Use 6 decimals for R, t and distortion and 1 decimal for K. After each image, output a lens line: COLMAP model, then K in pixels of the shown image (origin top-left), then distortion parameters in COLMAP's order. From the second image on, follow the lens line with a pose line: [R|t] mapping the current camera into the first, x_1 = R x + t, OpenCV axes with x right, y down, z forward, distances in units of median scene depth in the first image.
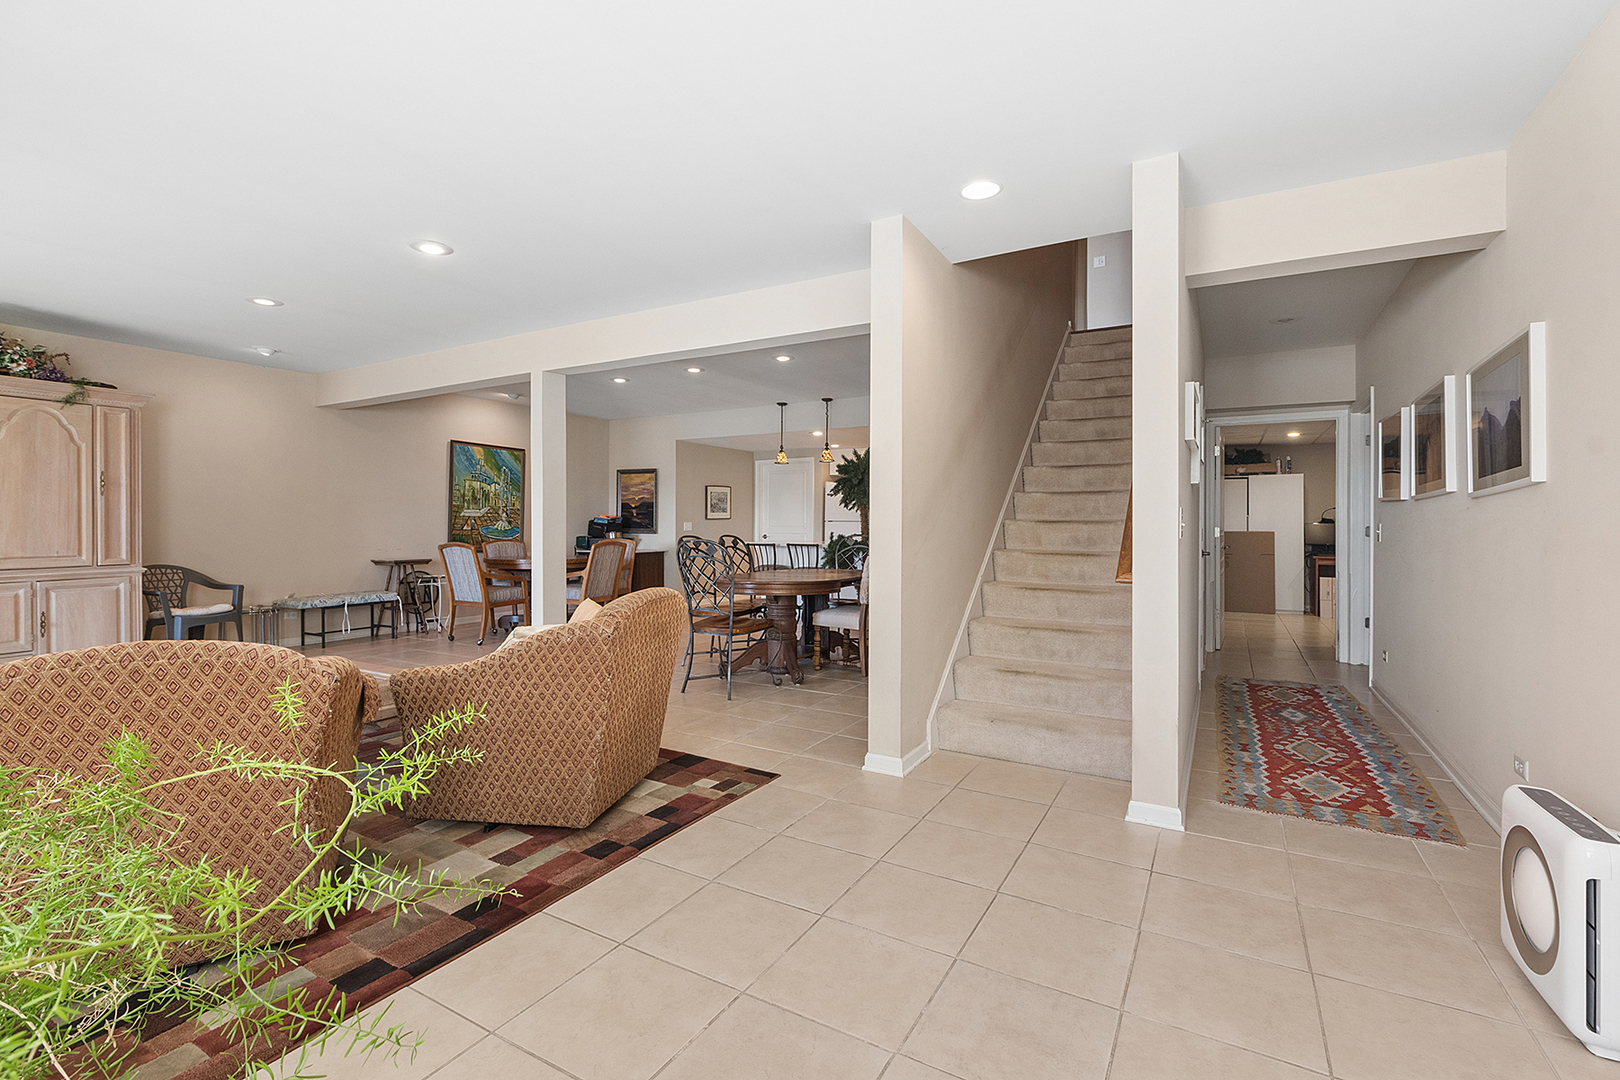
lens RADIAL K [[727.6, 0, 803.6], [0, 727.6, 531.6], [0, 0, 1]] dist [0.001011, -0.000283]
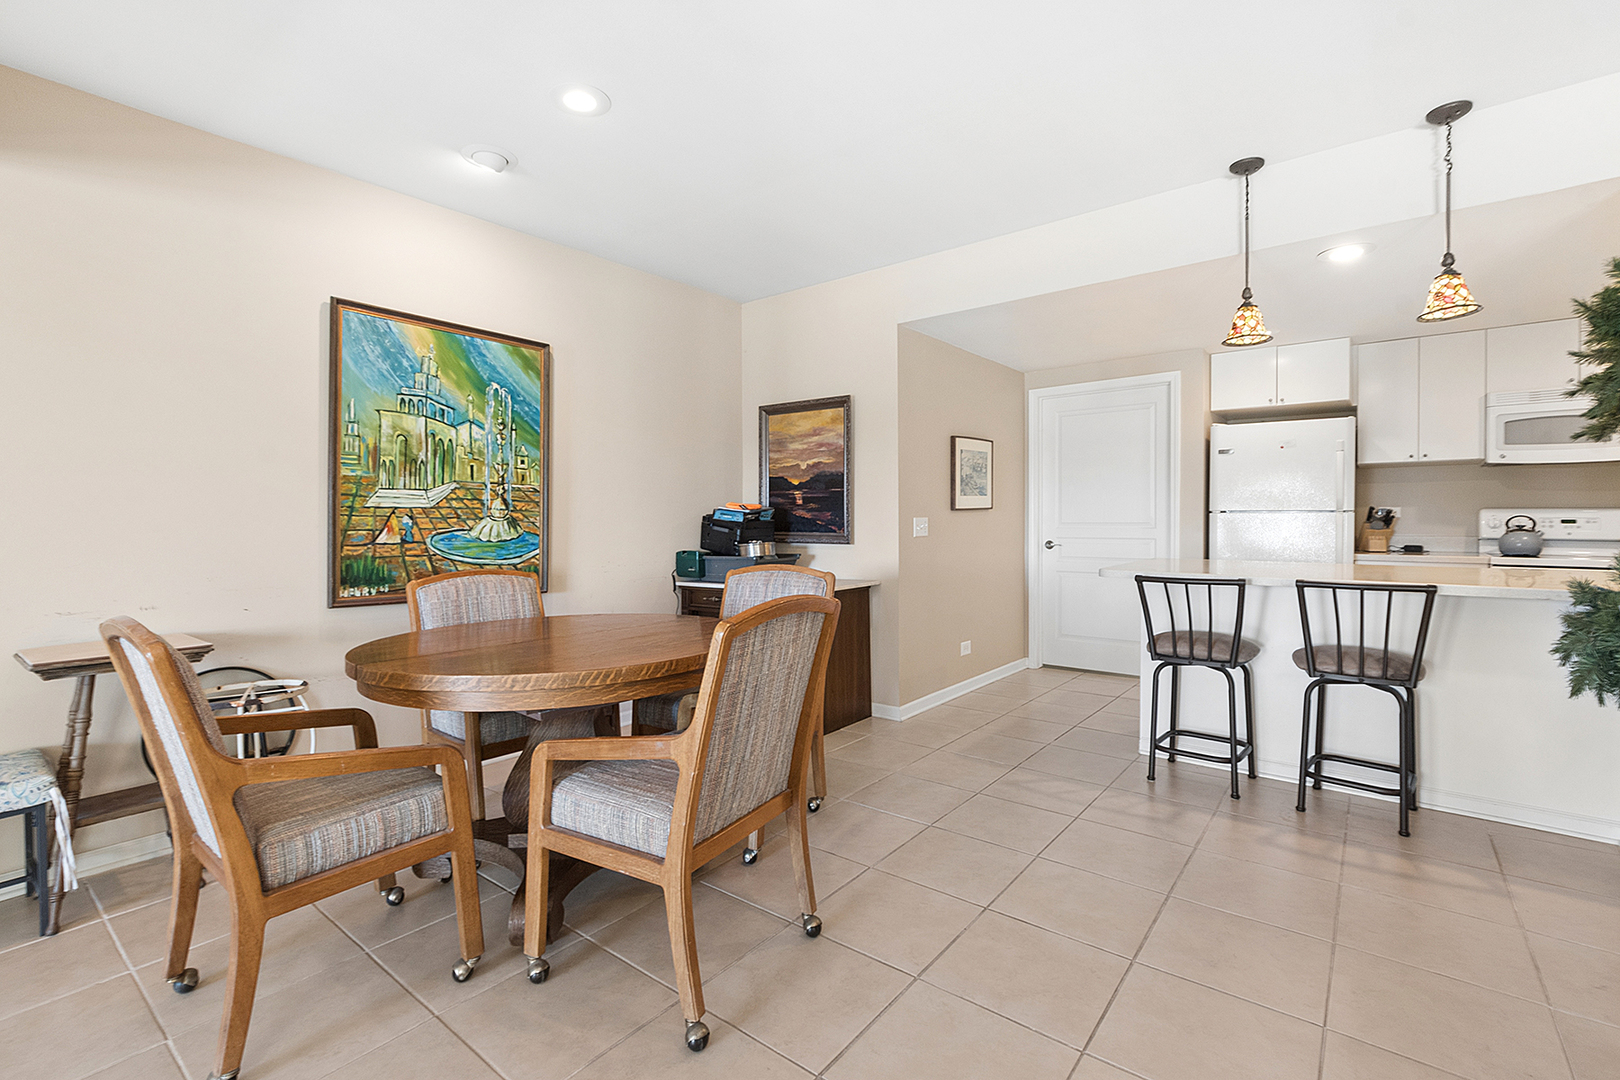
lens RADIAL K [[727.6, 0, 807.7], [0, 727.6, 537.6], [0, 0, 1]] dist [0.001011, -0.000283]
pose [[0.989526, -0.006696, -0.144201, -0.244060], [0.008887, 0.999855, 0.014553, -0.011497], [0.144083, -0.015682, 0.989441, 0.830281]]
